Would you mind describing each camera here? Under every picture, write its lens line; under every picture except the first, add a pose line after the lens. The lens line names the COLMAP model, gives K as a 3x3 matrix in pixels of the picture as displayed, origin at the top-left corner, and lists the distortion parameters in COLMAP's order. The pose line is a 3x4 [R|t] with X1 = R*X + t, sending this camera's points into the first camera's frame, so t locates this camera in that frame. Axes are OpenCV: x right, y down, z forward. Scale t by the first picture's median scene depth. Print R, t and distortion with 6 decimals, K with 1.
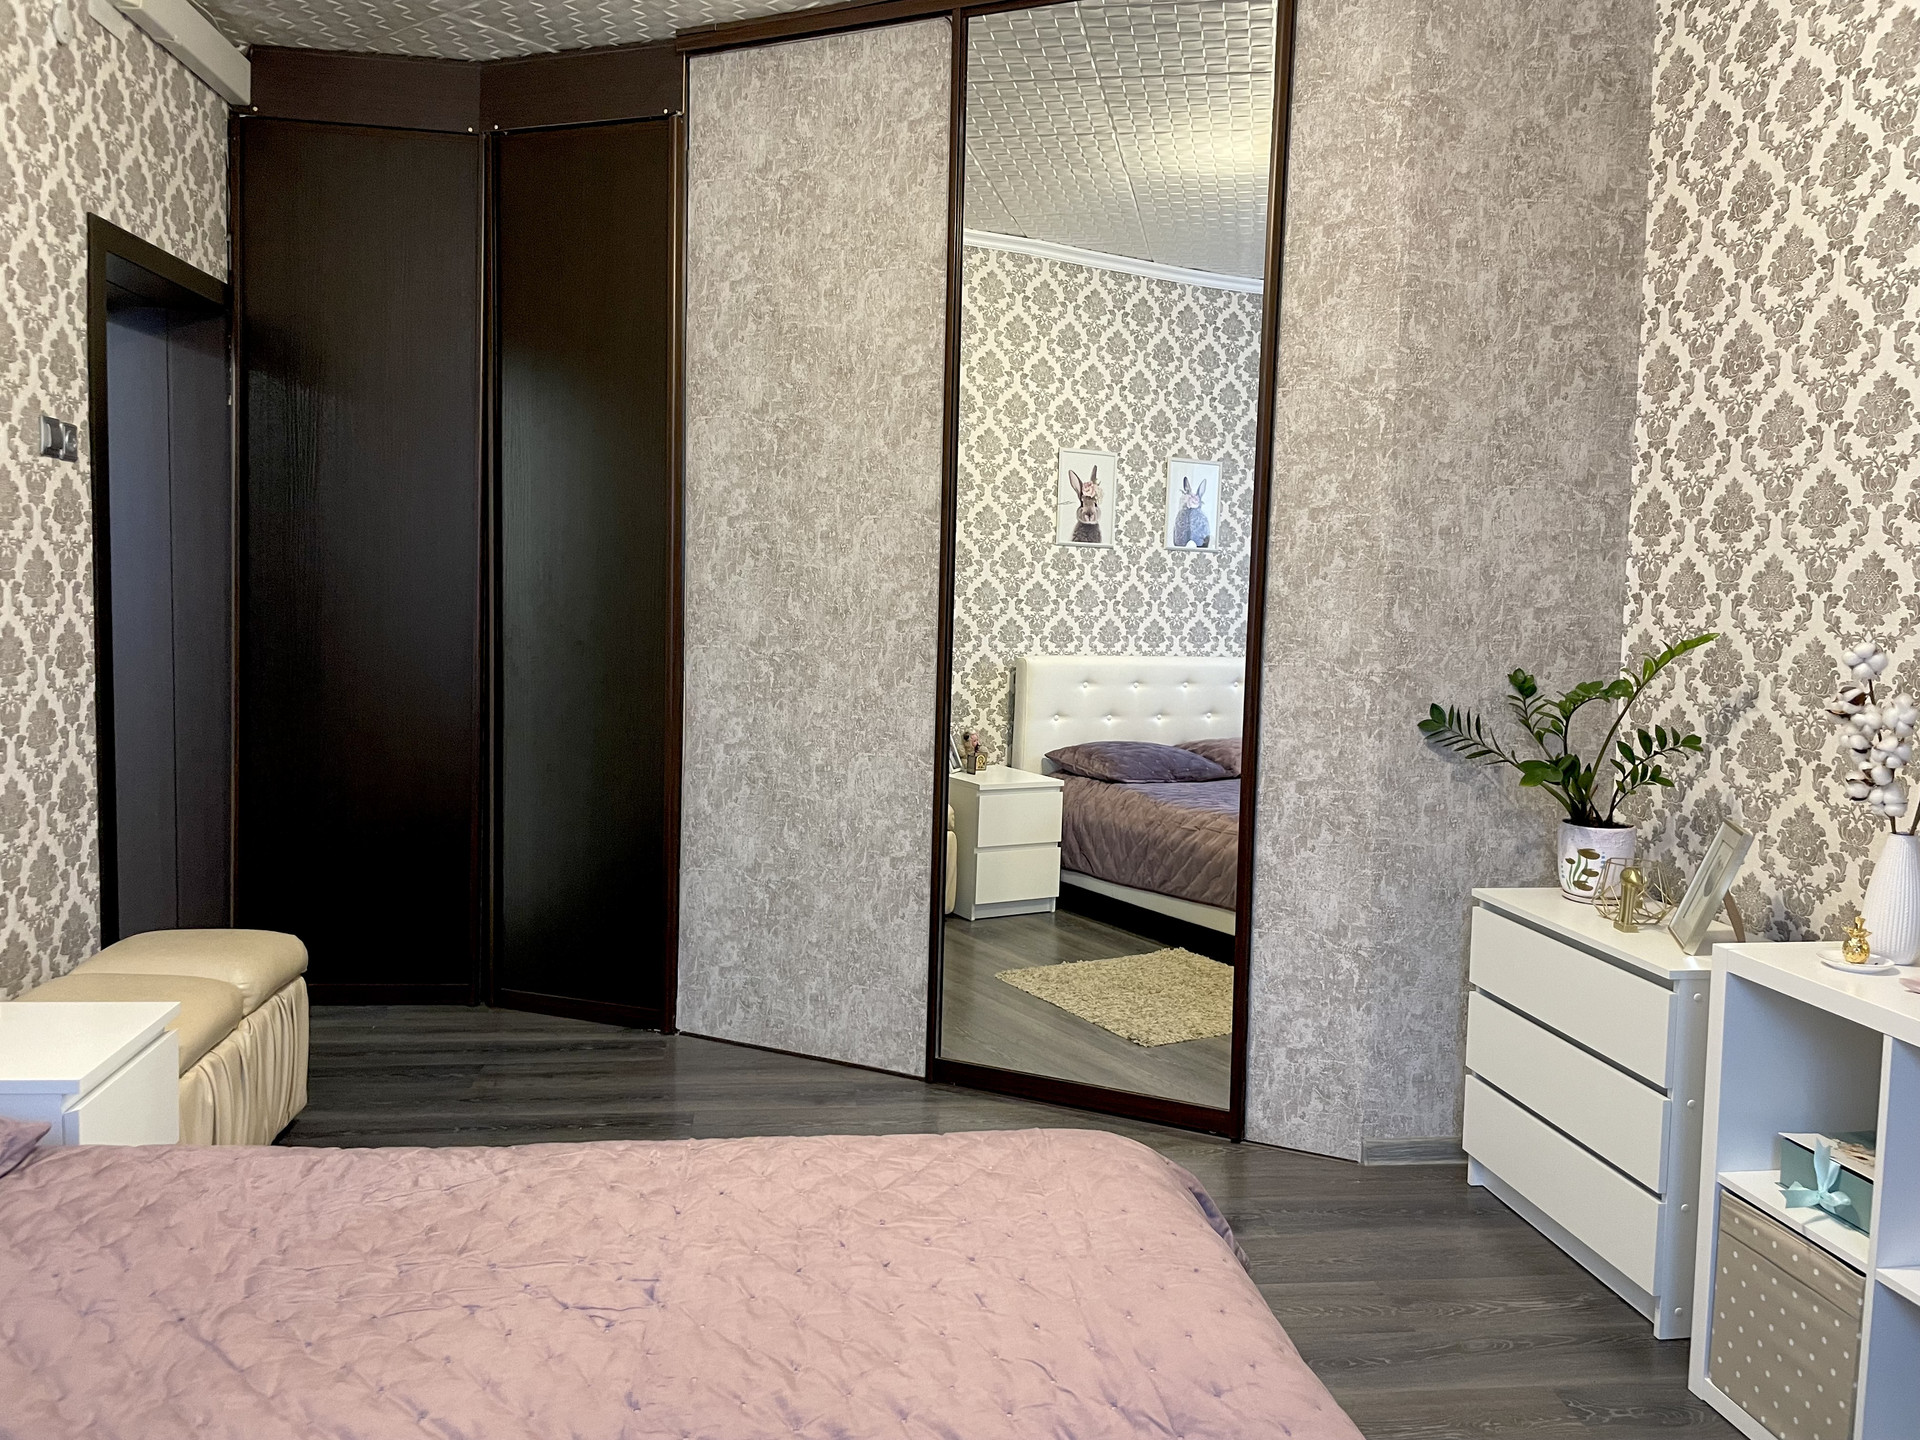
lens RADIAL K [[1496.4, 0, 960.0], [0, 1496.4, 720.0], [0, 0, 1]] dist [0.001731, 0.000949]
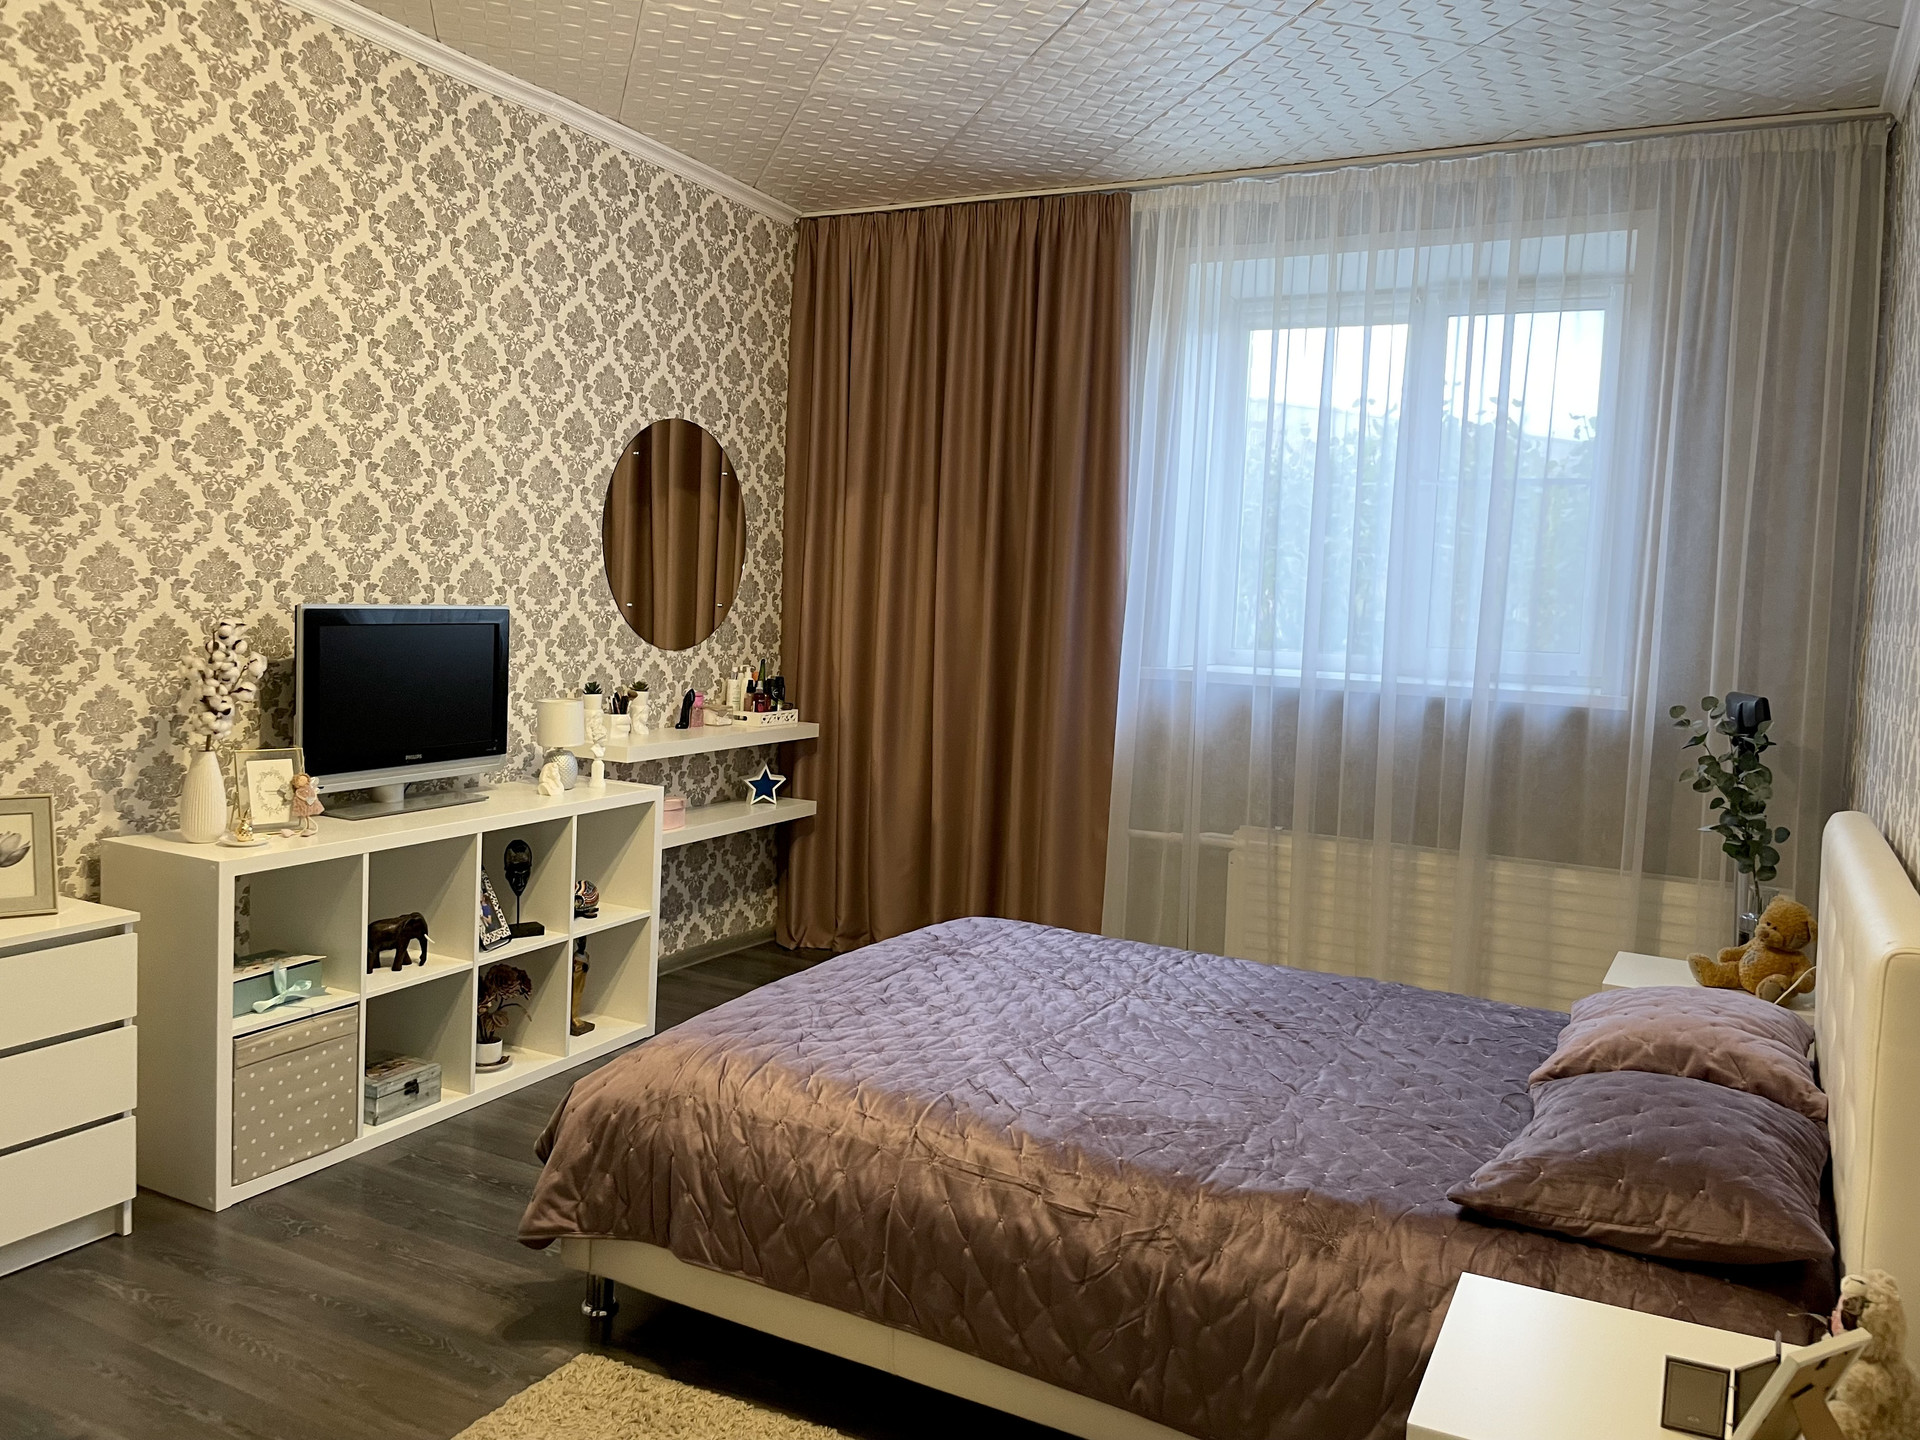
lens RADIAL K [[1496.4, 0, 960.0], [0, 1496.4, 720.0], [0, 0, 1]] dist [0.001731, 0.000949]
pose [[-0.813214, -0.115710, 0.570346, -0.697569], [-0.008196, 0.982215, 0.187582, -0.201344], [-0.581908, 0.147870, -0.799699, 1.626850]]
